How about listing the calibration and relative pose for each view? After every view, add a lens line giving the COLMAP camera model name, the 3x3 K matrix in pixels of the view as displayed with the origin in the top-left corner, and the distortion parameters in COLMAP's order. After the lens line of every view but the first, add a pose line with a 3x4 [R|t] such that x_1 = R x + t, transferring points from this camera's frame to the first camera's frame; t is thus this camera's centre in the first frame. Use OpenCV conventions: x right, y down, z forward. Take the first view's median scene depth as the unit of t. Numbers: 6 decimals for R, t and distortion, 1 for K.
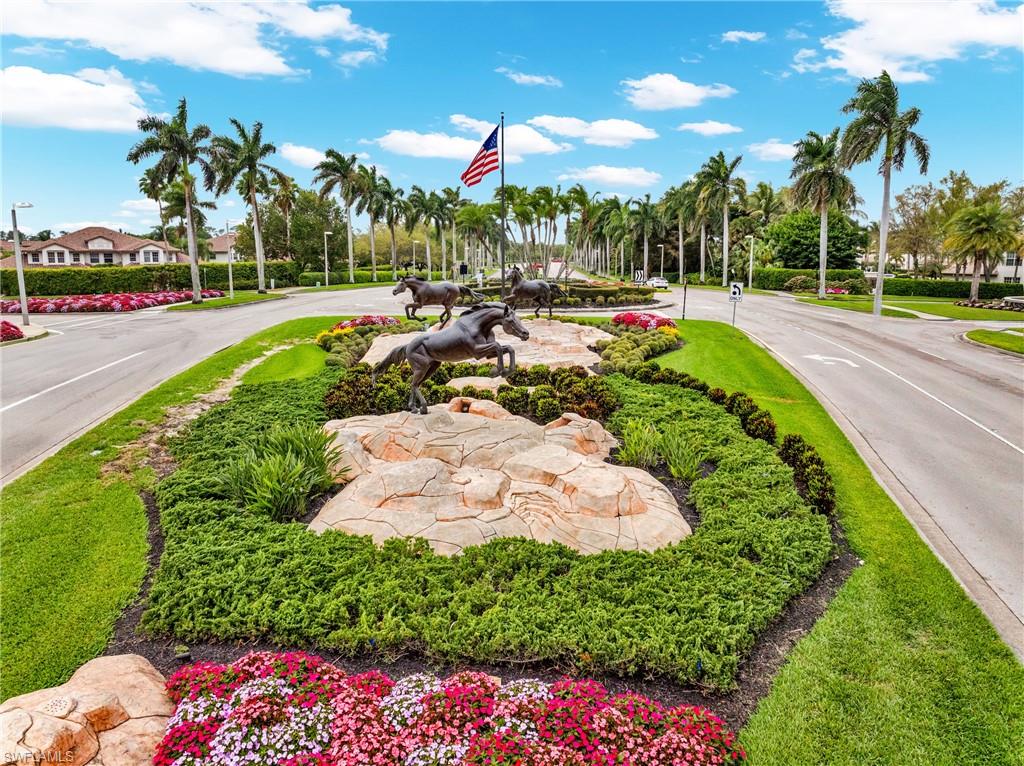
lens RADIAL K [[728.6, 0, 512.0], [0, 728.6, 383.0], [0, 0, 1]] dist [-0.074034, 0.037952]
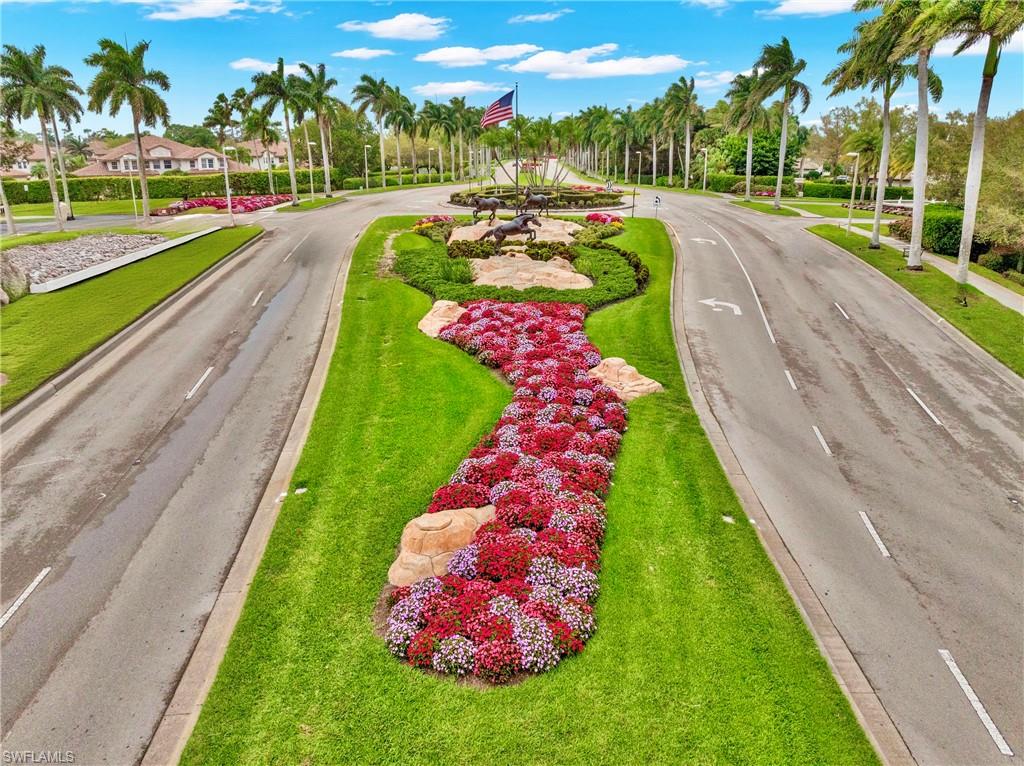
lens RADIAL K [[728.6, 0, 512.0], [0, 728.6, 383.0], [0, 0, 1]] dist [-0.074034, 0.037952]
pose [[0.999944, -0.004075, 0.009731, -0.027515], [0.002667, 0.990062, 0.140608, 0.032711], [-0.010207, -0.140574, 0.990018, -0.422624]]
